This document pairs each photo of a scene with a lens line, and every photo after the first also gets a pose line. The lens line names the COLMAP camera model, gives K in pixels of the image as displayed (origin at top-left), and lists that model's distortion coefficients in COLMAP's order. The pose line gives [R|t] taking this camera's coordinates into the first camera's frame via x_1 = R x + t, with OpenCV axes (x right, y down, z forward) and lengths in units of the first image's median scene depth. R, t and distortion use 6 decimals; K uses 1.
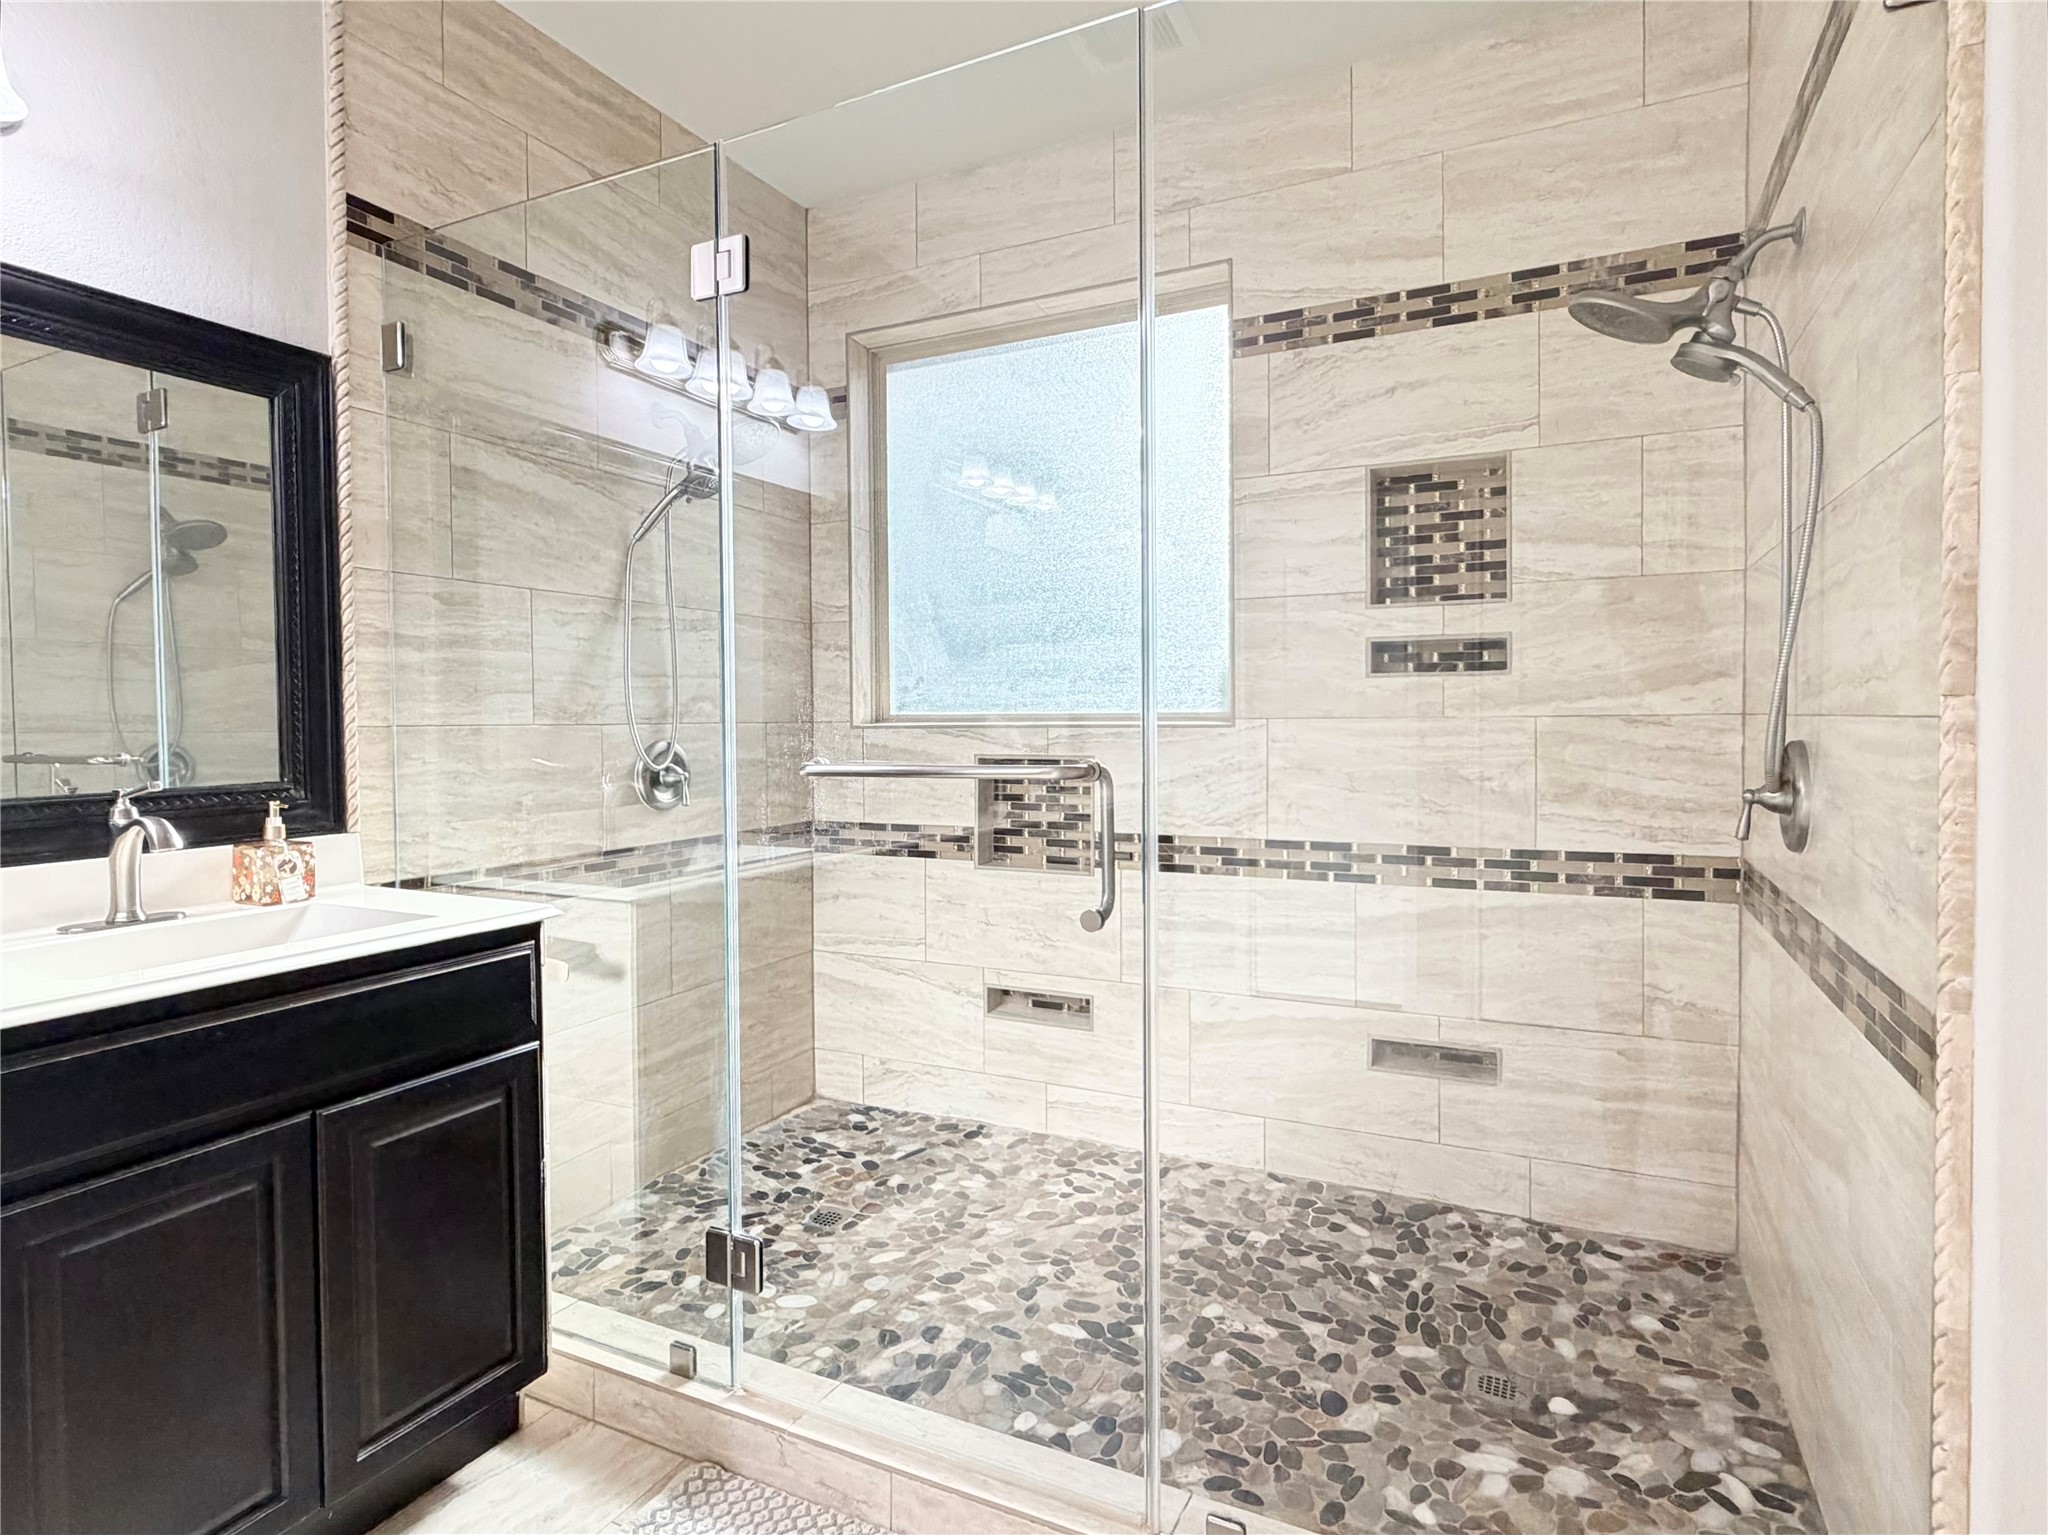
lens RADIAL K [[1091.8, 0, 1024.7], [0, 1091.8, 743.1], [0, 0, 1]] dist [-0.004091, 0.000160]
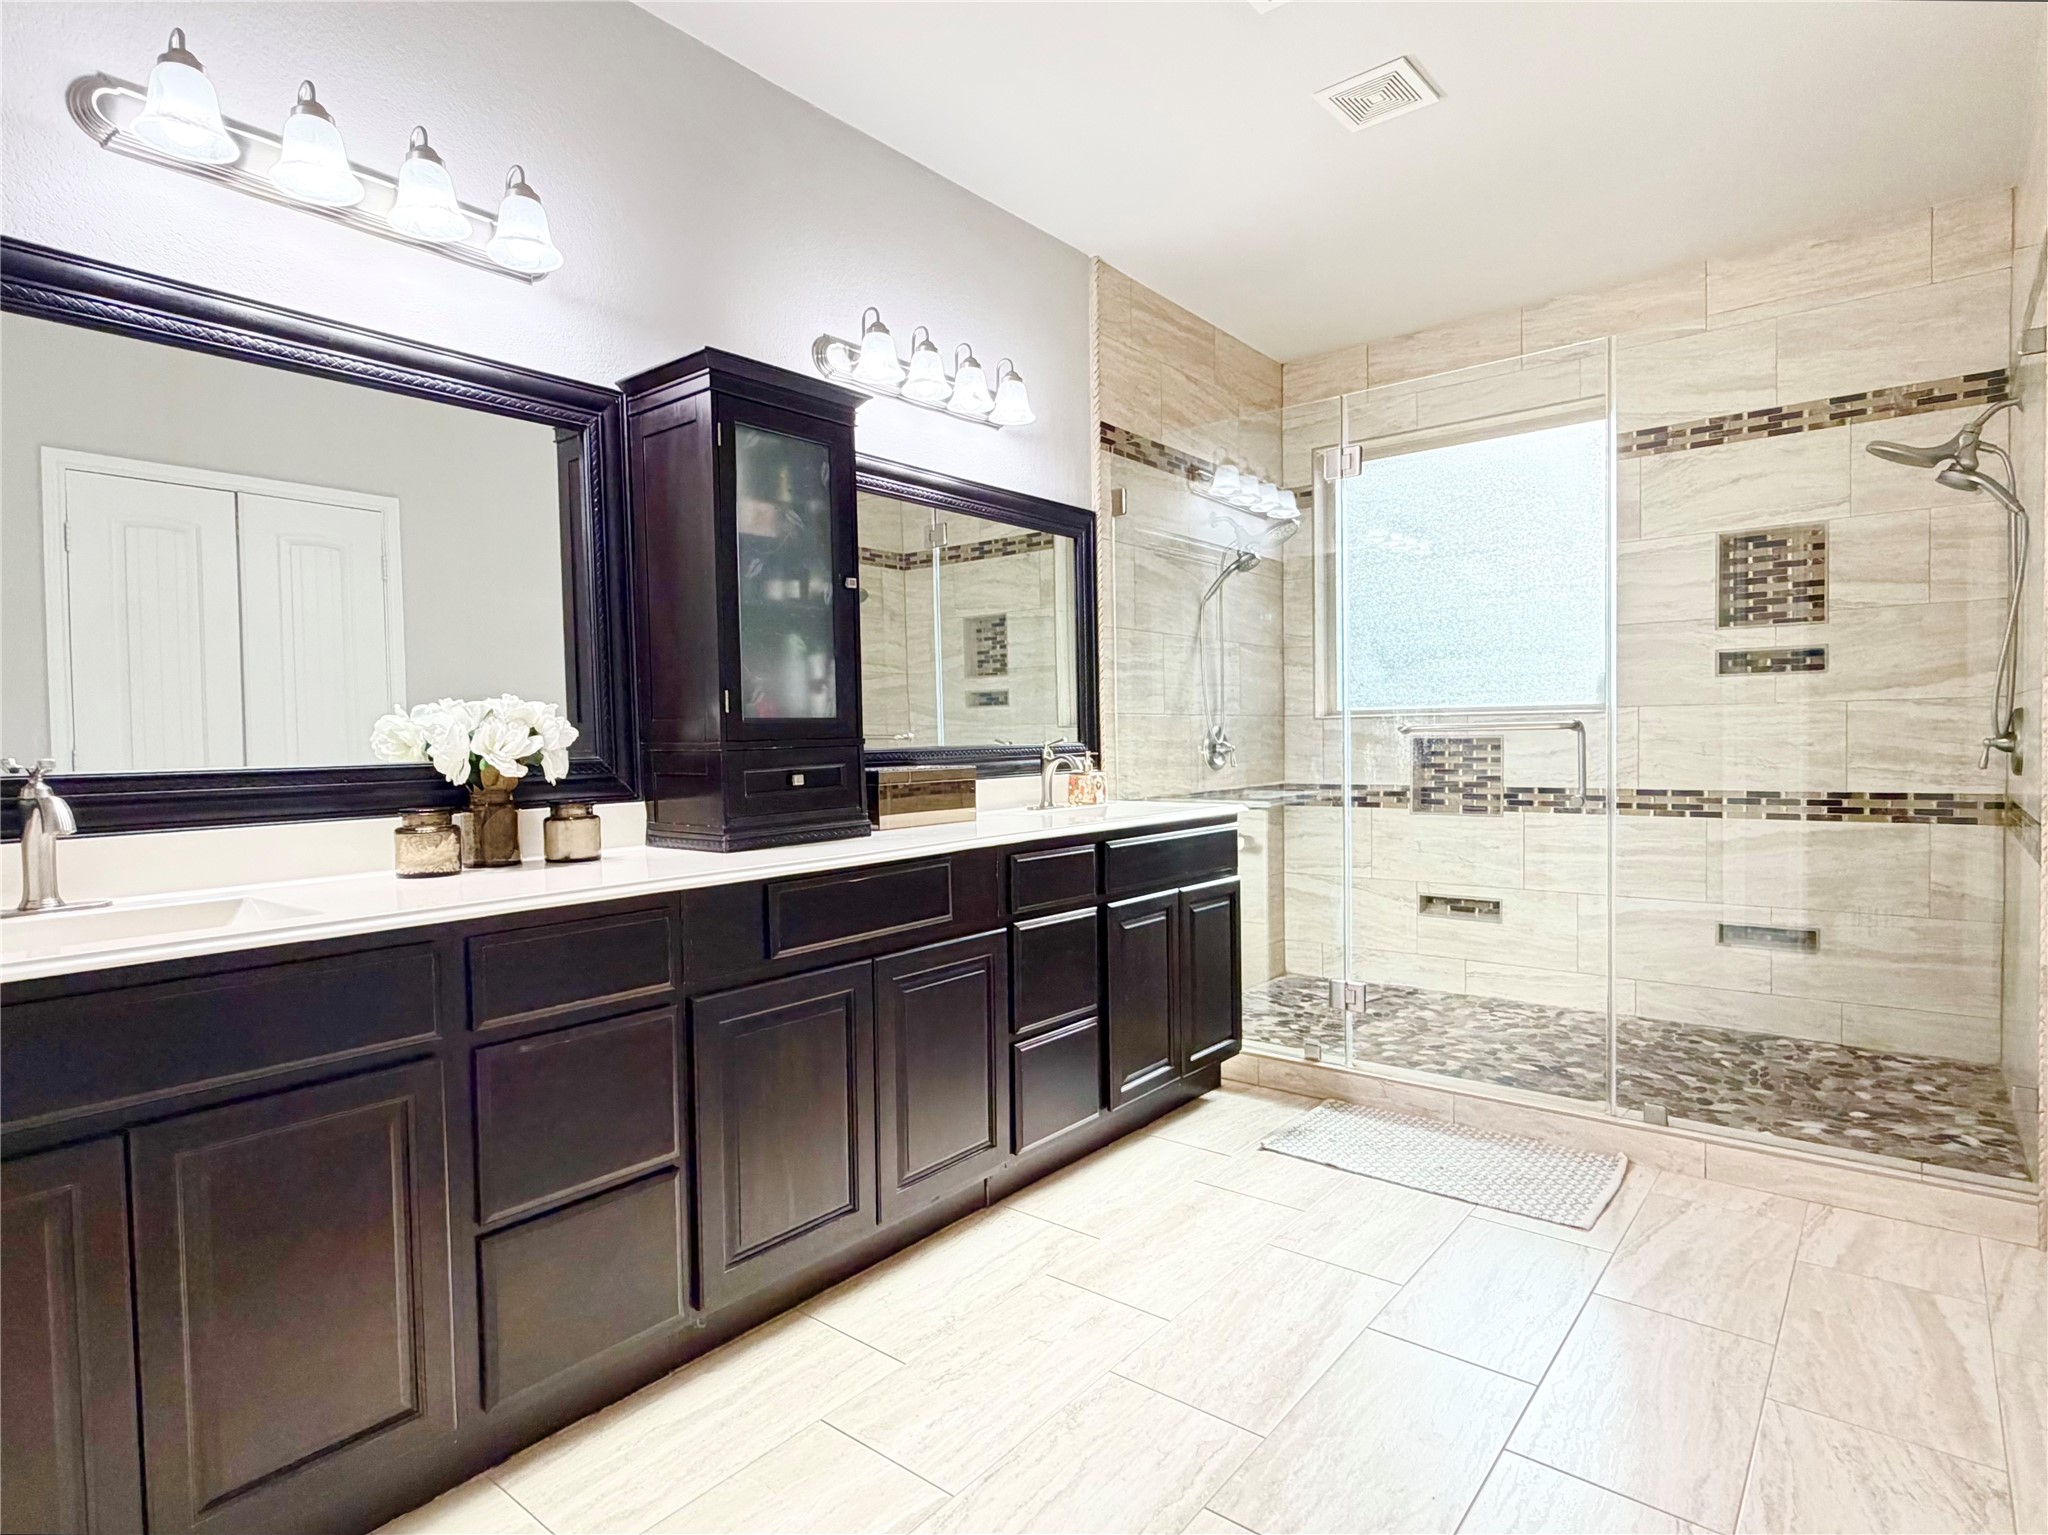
lens RADIAL K [[1090.9, 0, 1024.0], [0, 1090.9, 767.5], [0, 0, 1]] dist [0.000085, -0.000279]
pose [[0.974619, -0.000442, -0.223868, -0.283675], [0.002345, 0.999963, 0.008236, 0.050542], [0.223856, -0.008552, 0.974585, -0.683502]]
